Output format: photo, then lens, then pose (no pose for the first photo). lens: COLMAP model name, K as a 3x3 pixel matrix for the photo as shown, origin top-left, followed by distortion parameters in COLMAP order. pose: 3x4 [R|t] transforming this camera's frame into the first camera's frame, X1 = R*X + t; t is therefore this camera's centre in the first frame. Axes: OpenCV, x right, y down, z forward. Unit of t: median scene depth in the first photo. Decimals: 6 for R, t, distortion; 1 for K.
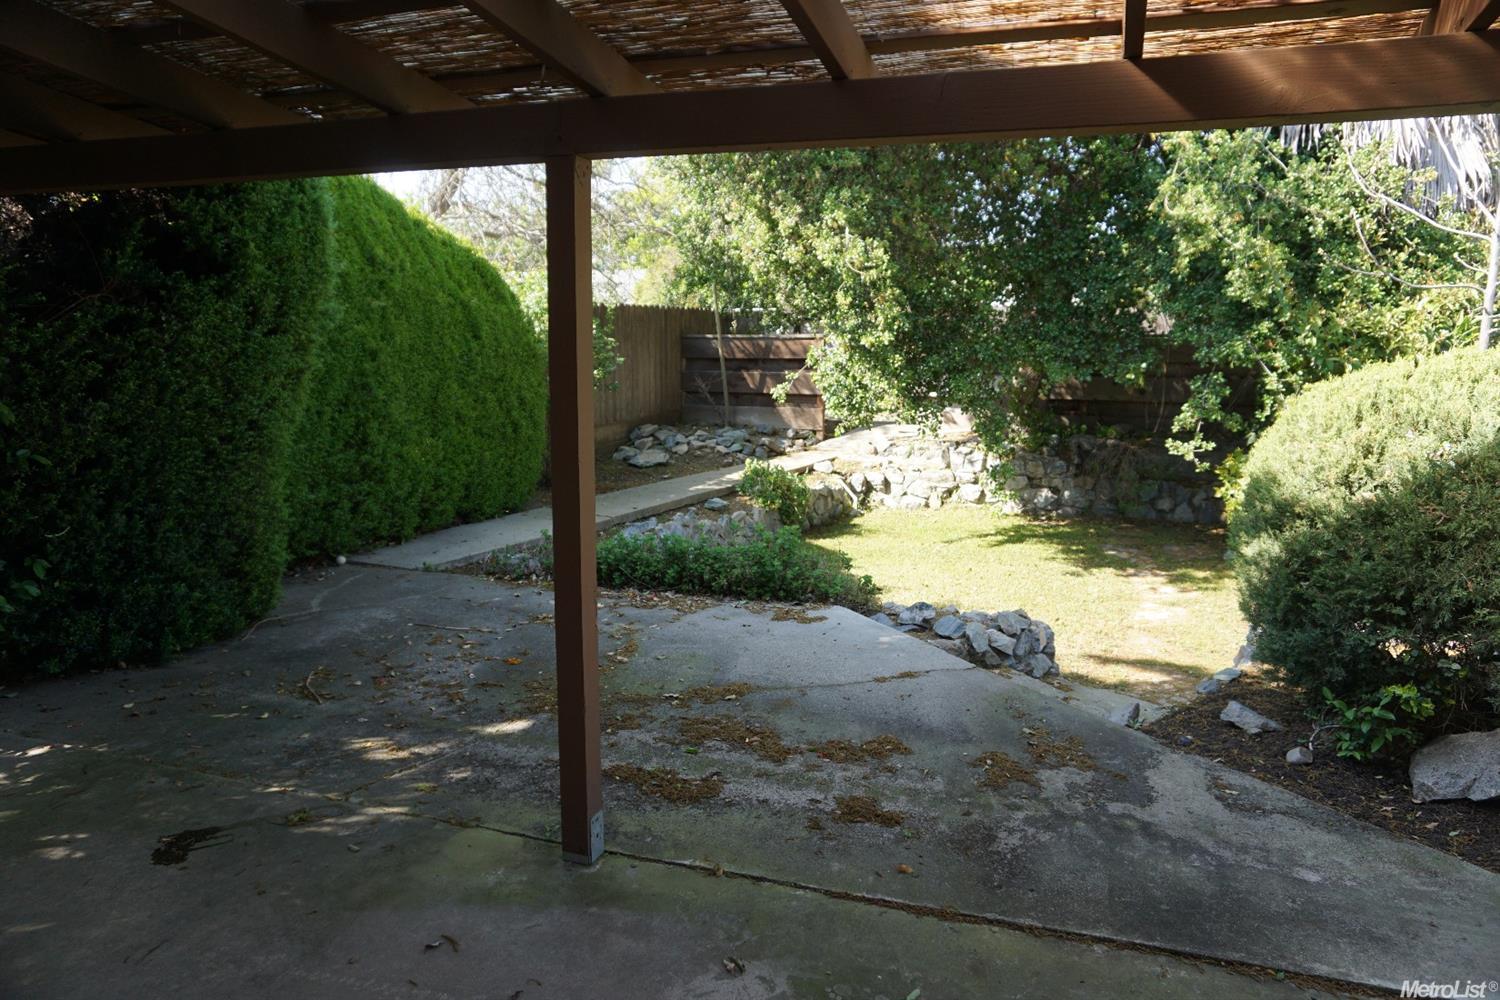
lens RADIAL K [[1048.6, 0, 743.3], [0, 1048.6, 500.8], [0, 0, 1]] dist [0.013516, 0.020475]
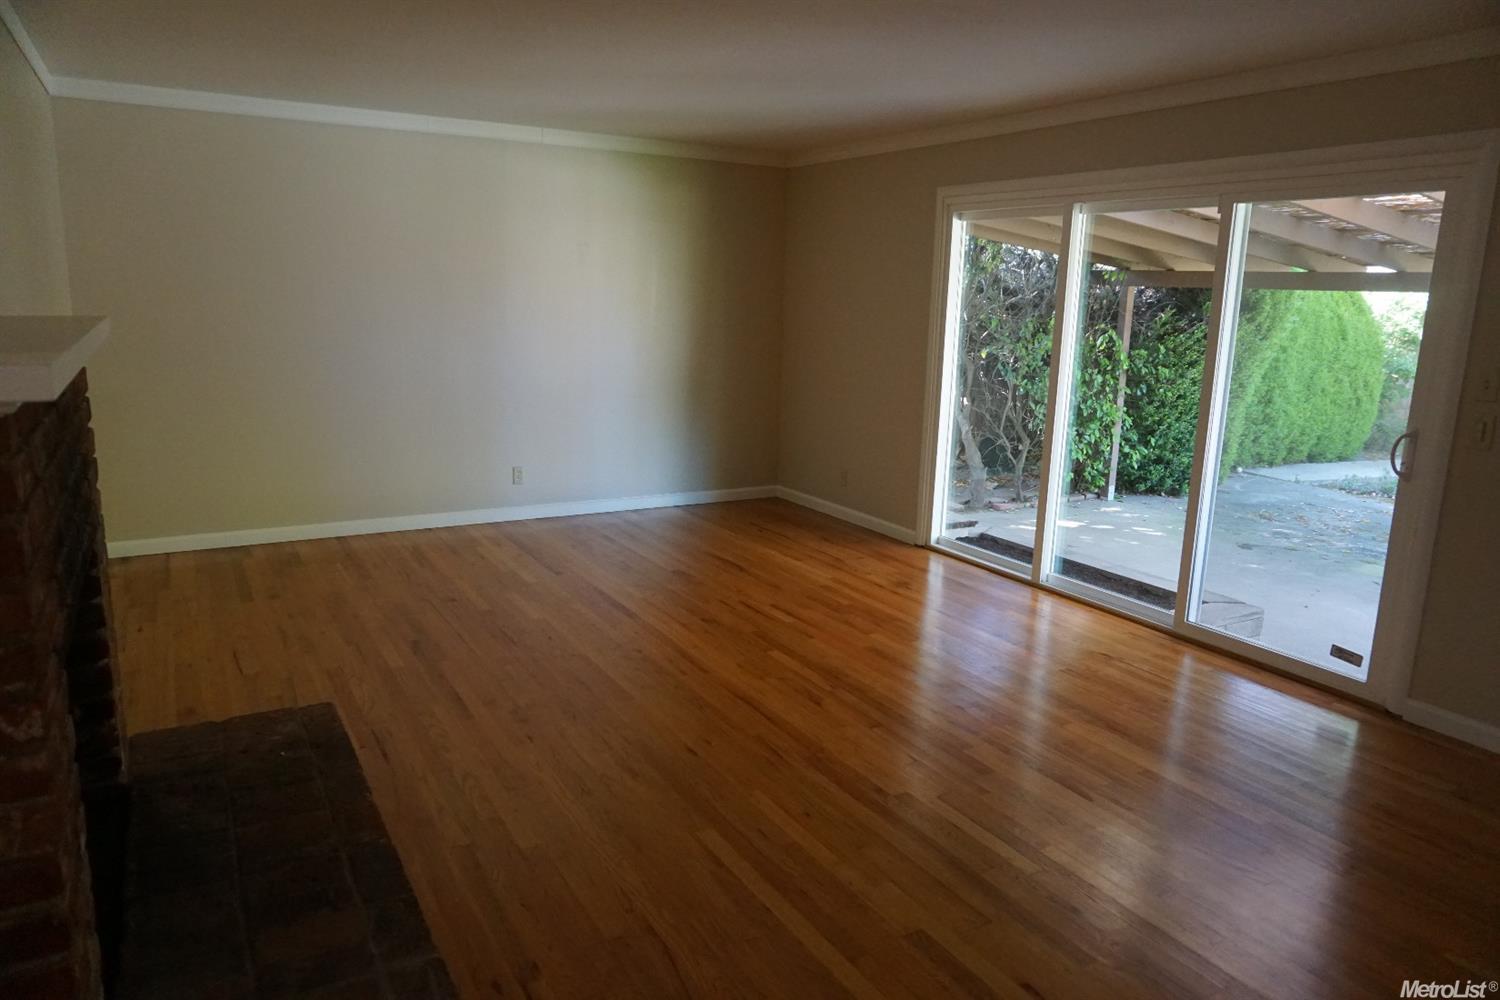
lens RADIAL K [[1048.6, 0, 743.3], [0, 1048.6, 500.8], [0, 0, 1]] dist [0.013516, 0.020475]
pose [[0.787076, 0.142830, -0.600093, 0.009275], [-0.128187, 0.989459, 0.067376, 0.086233], [0.603390, 0.023894, 0.797088, -0.758148]]
